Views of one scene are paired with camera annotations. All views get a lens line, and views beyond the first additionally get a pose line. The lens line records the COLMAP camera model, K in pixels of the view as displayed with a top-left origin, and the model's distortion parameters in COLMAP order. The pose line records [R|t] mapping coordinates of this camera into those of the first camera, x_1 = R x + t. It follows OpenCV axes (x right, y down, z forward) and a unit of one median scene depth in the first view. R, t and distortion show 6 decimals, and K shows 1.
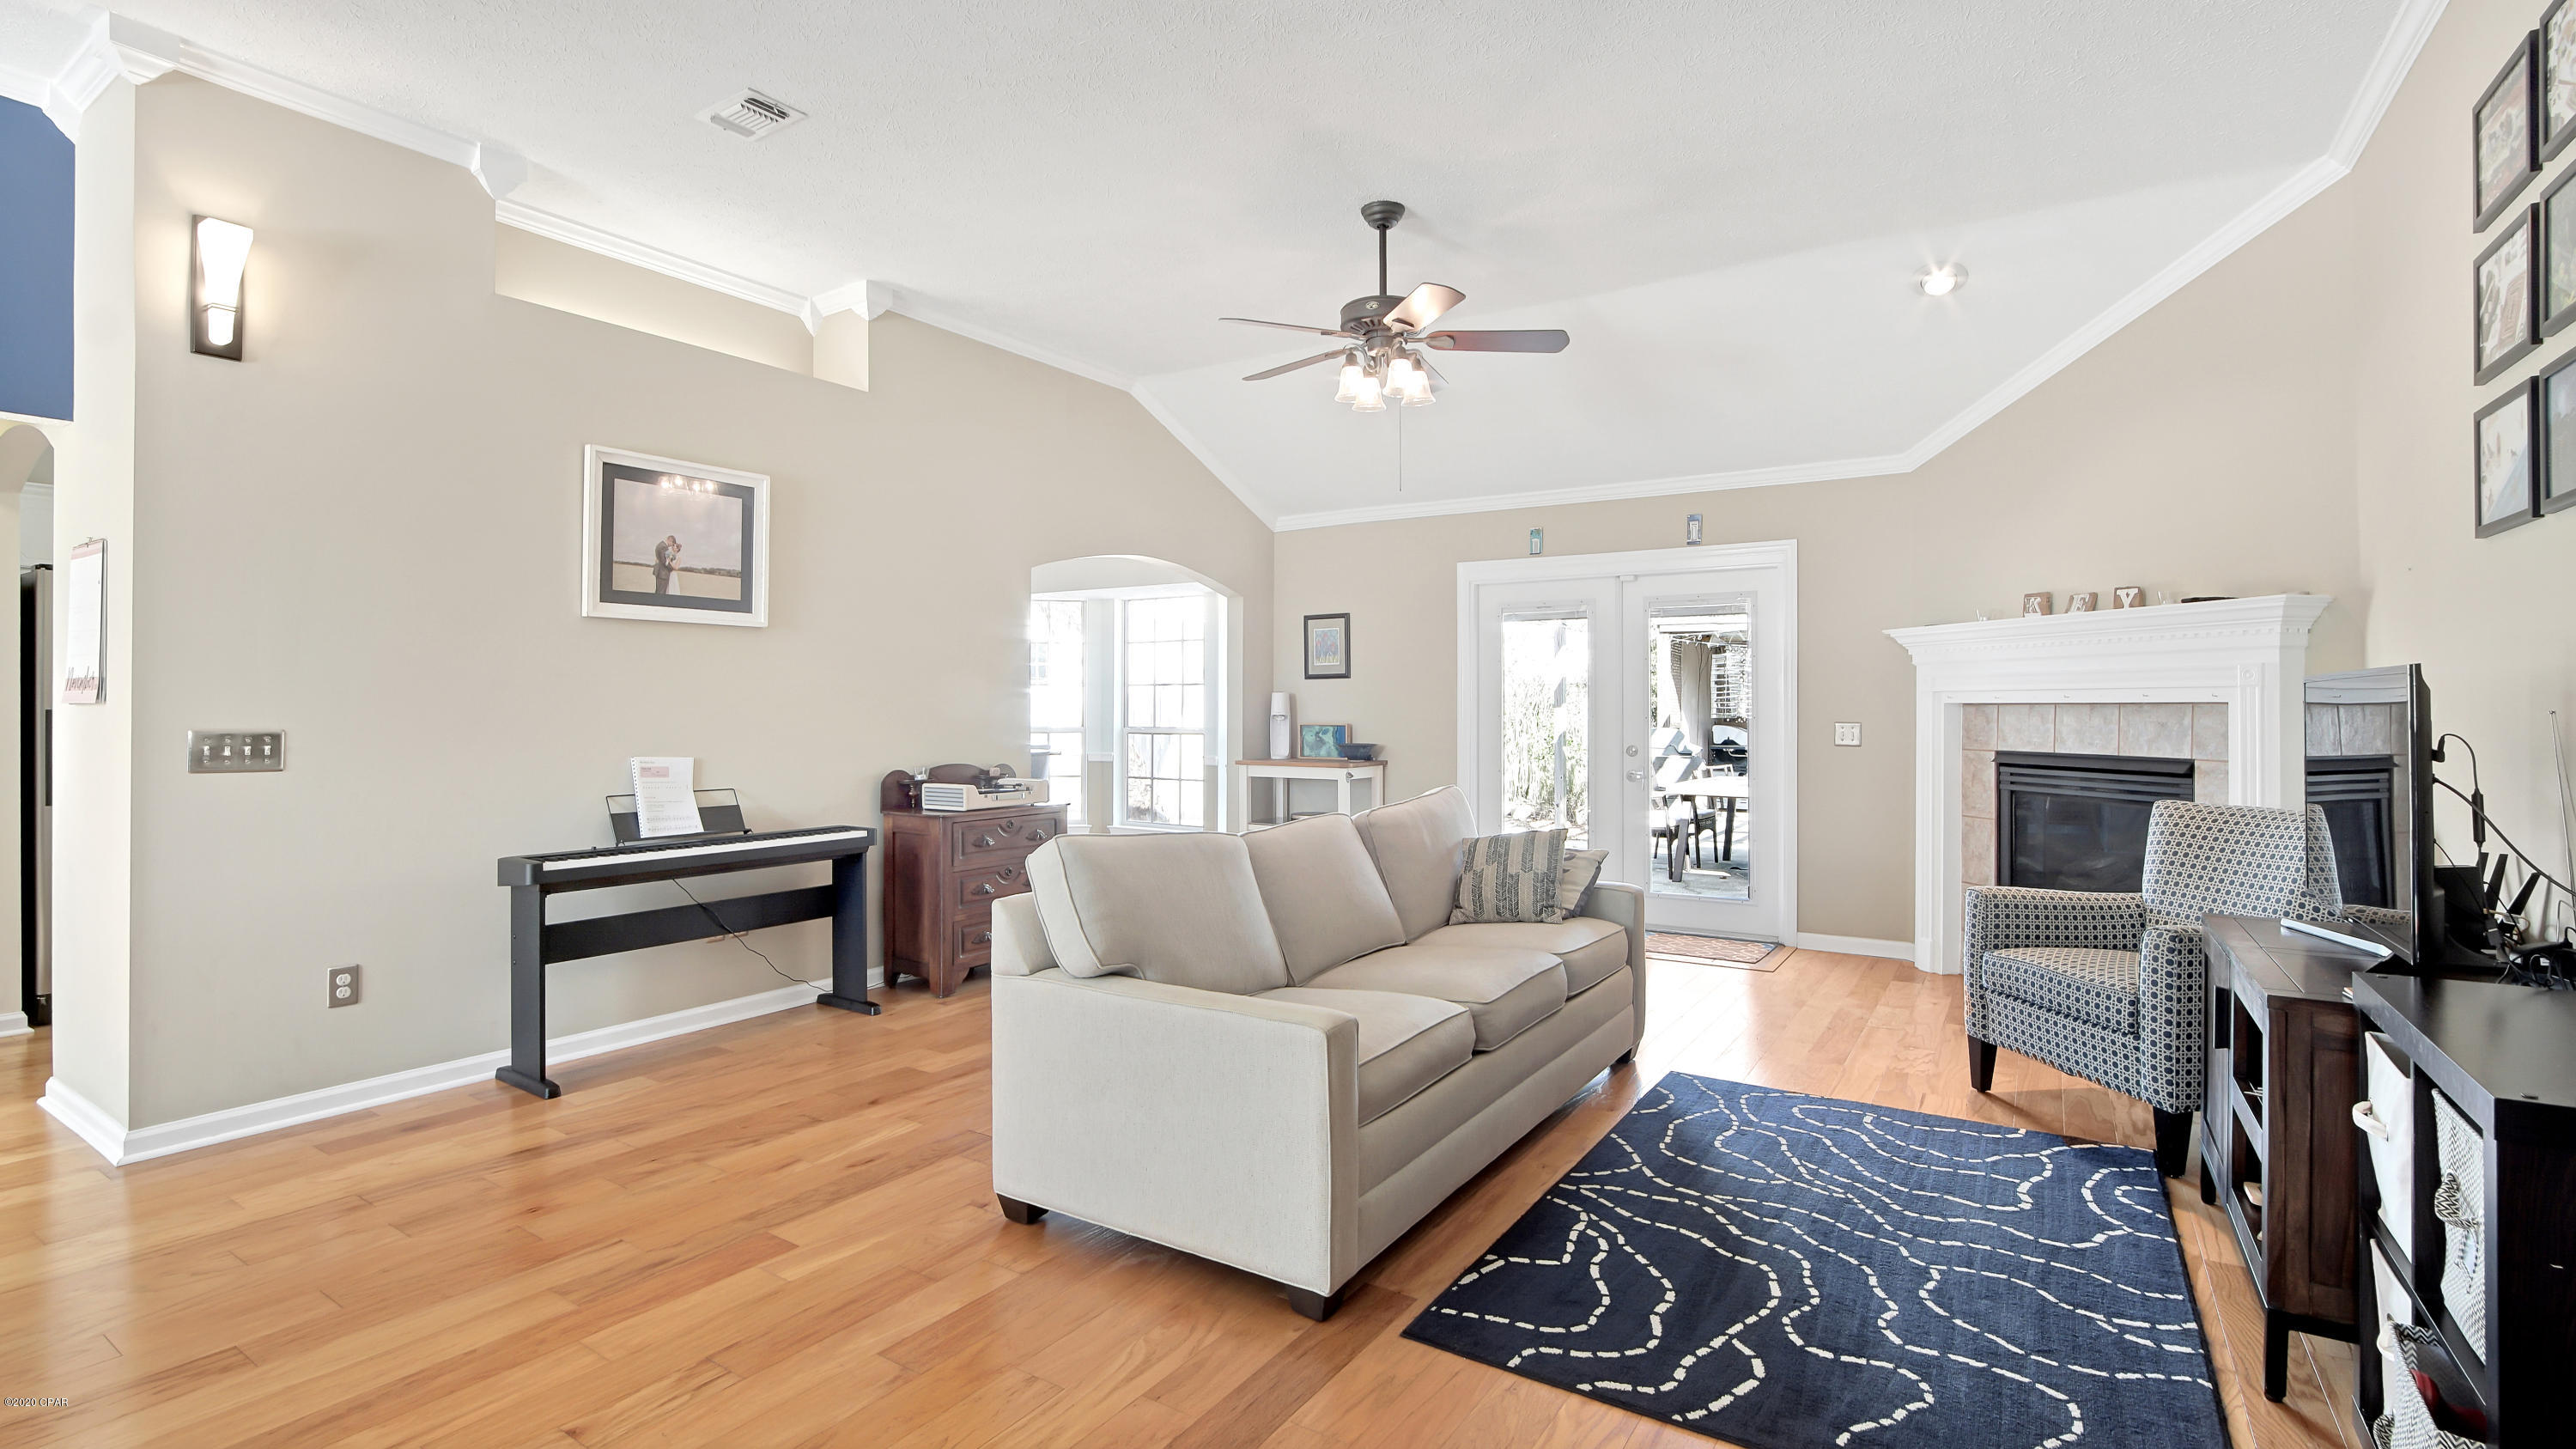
lens RADIAL K [[1195.0, 0, 1288.0], [0, 1195.0, 724.5], [0, 0, 1]] dist [-0.004797, -0.000186]
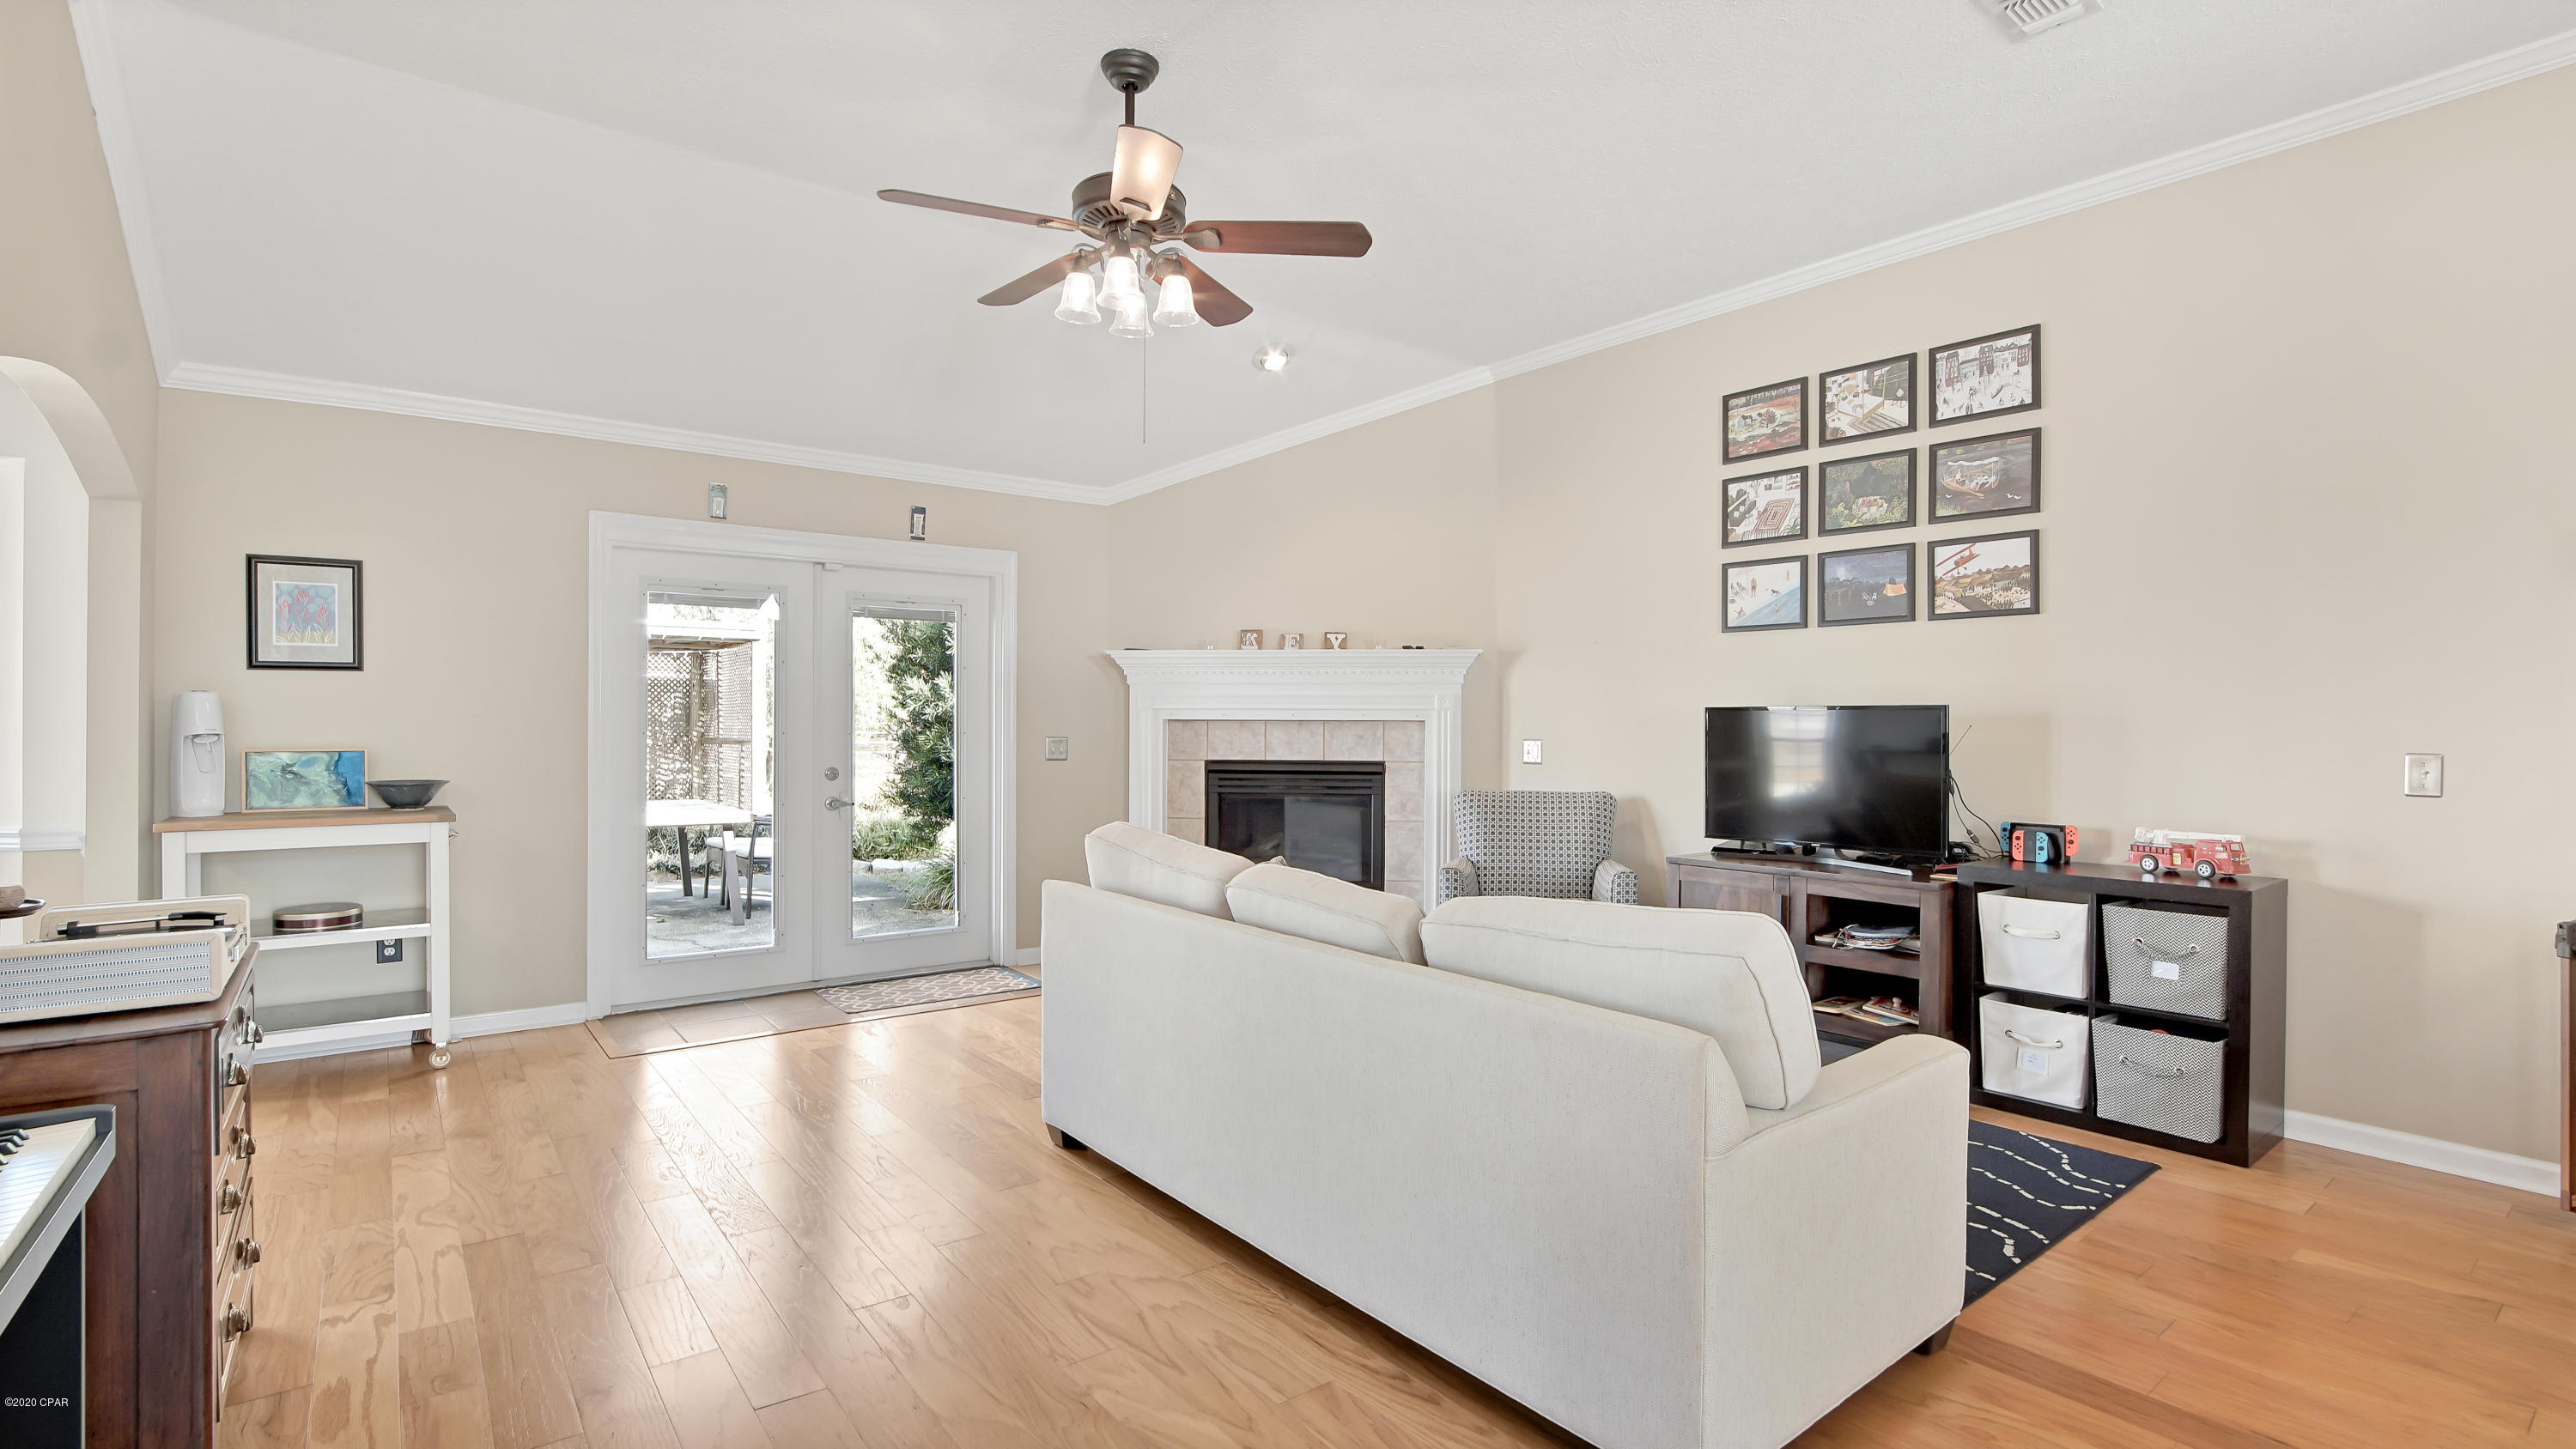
lens RADIAL K [[1173.9, 0, 1288.0], [0, 1173.9, 724.5], [0, 0, 1]] dist [-0.043128, -0.000150]
pose [[0.325841, 0.000829, 0.945424, -0.499779], [0.010077, 0.999940, -0.004349, -0.007704], [-0.945371, 0.010944, 0.325813, 0.576519]]
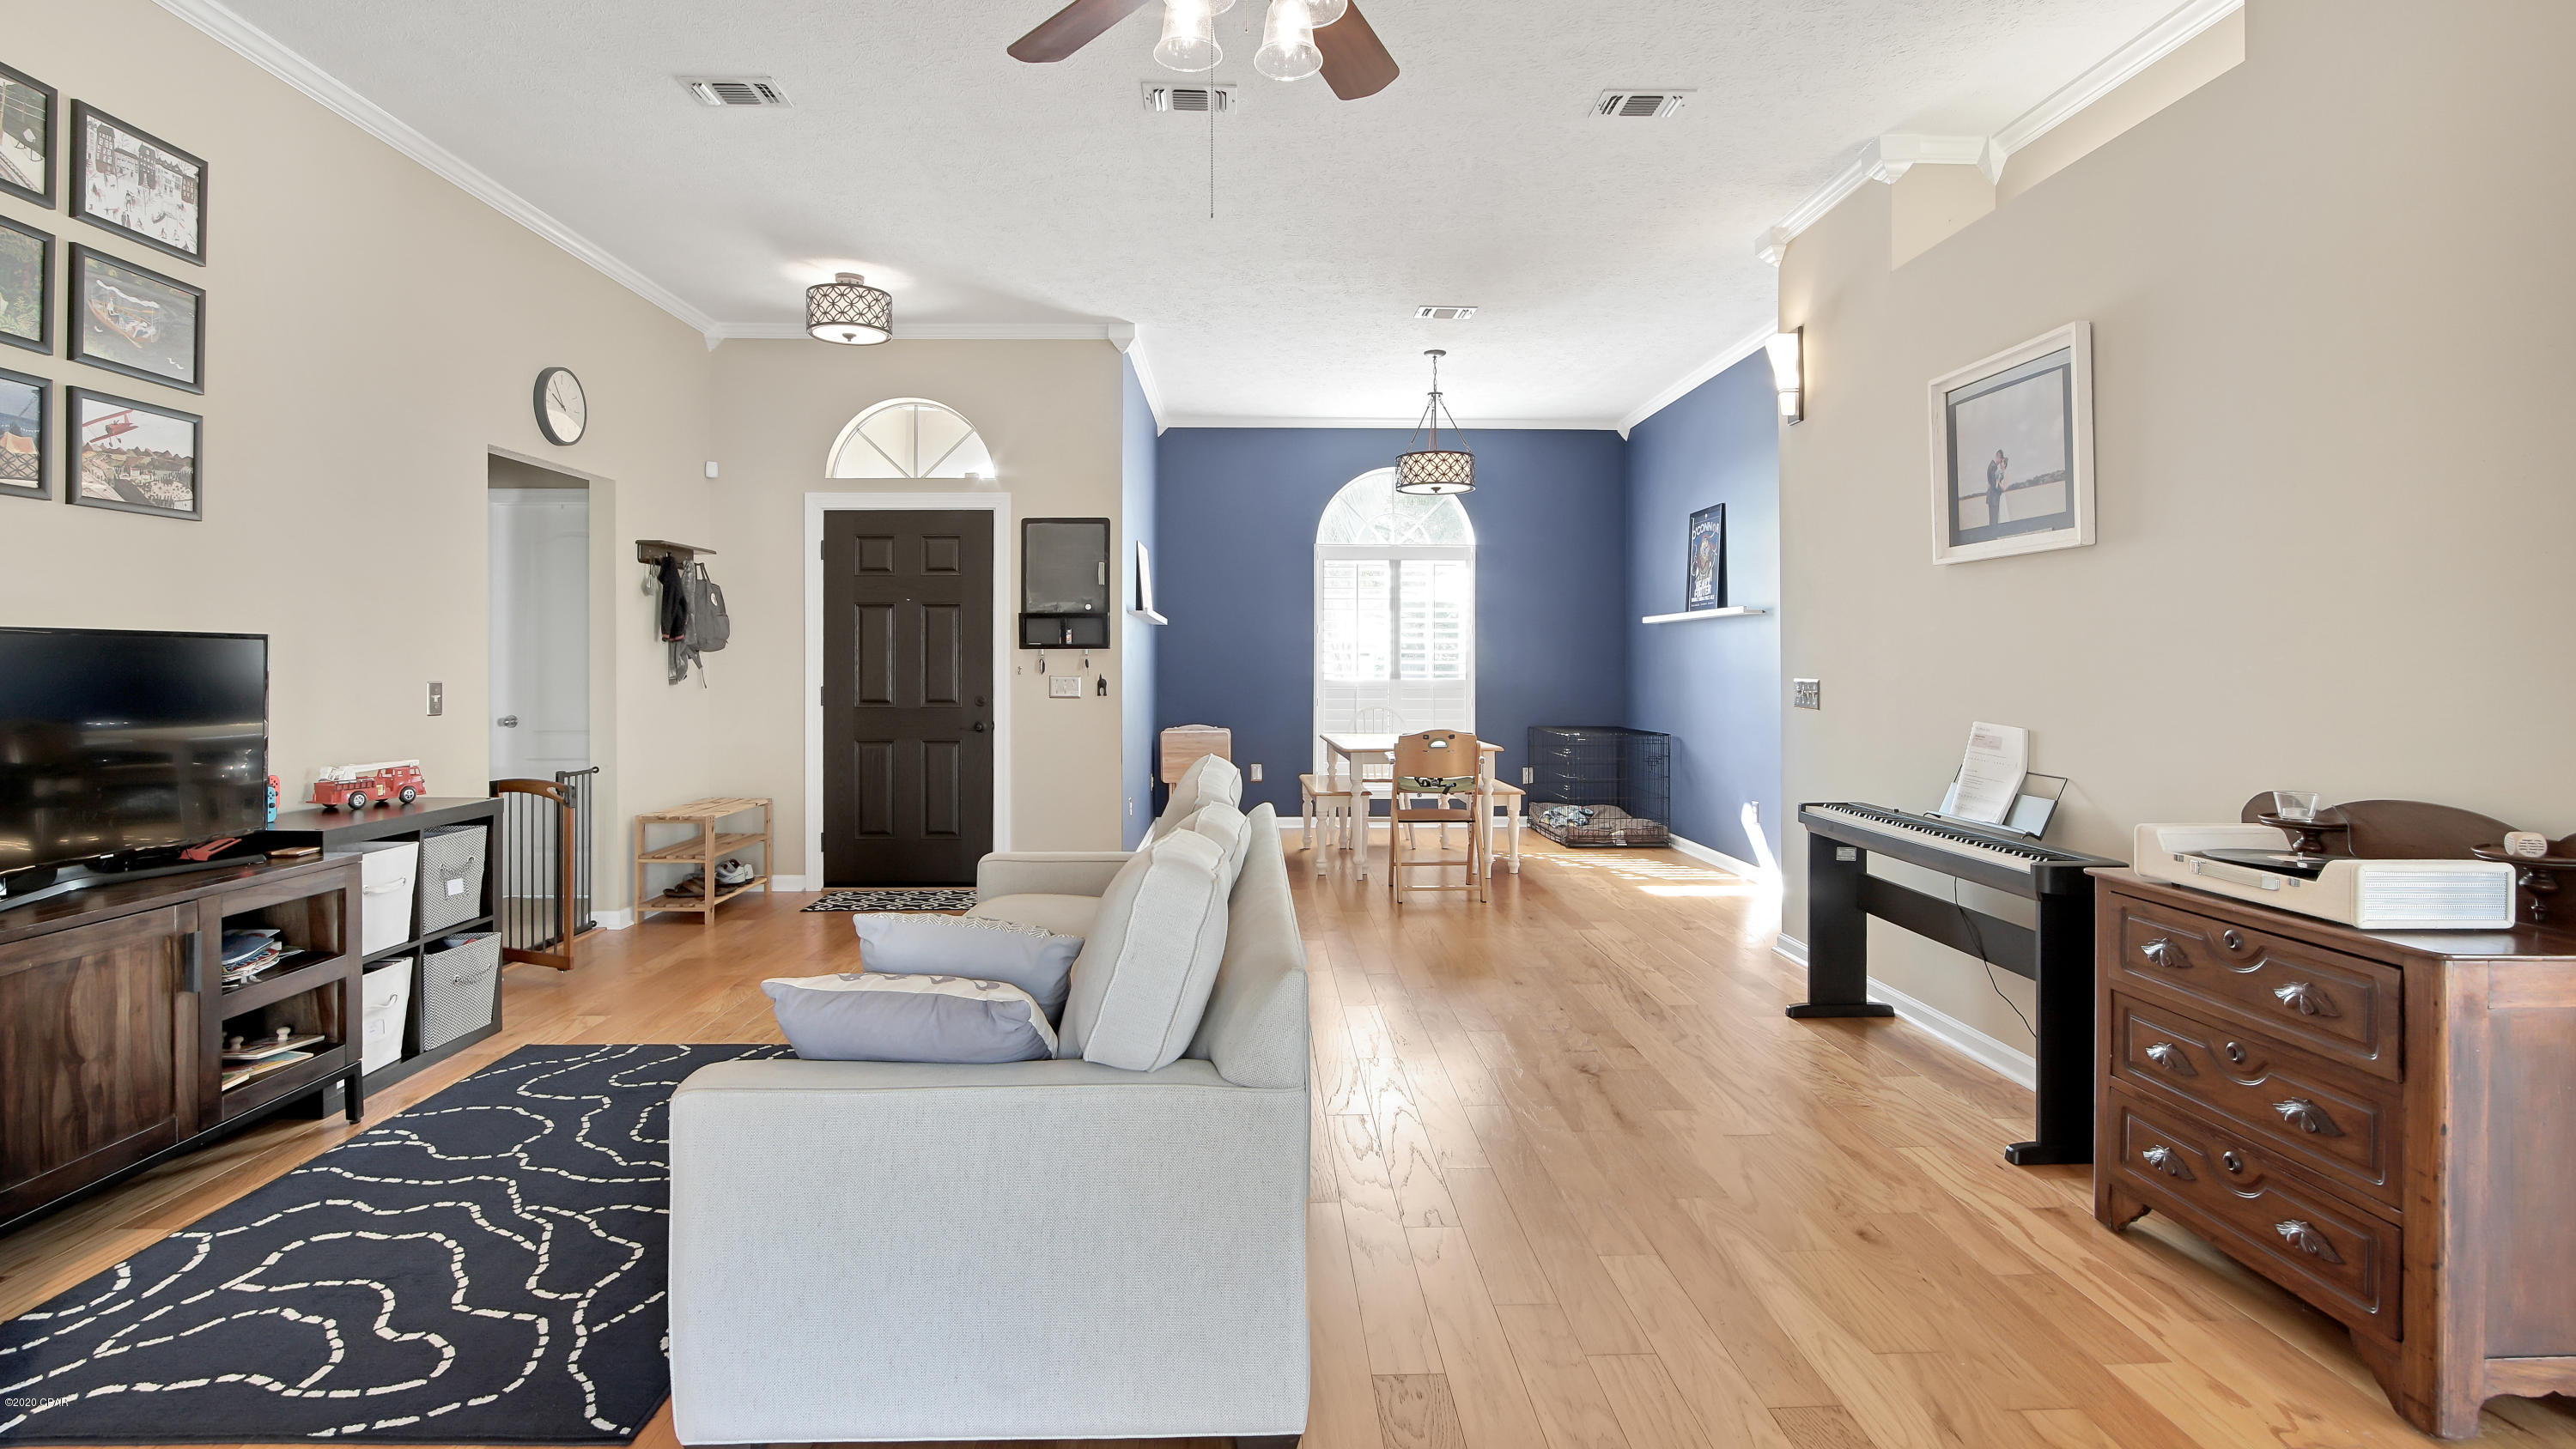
lens RADIAL K [[1202.4, 0, 1278.4], [0, 1202.4, 664.2], [0, 0, 1]] dist [-0.013508, 0.001558]
pose [[-0.825657, 0.000061, -0.564172, 0.302612], [-0.009398, 0.999860, 0.013862, -0.017798], [0.564094, 0.016747, -0.825541, 1.232129]]
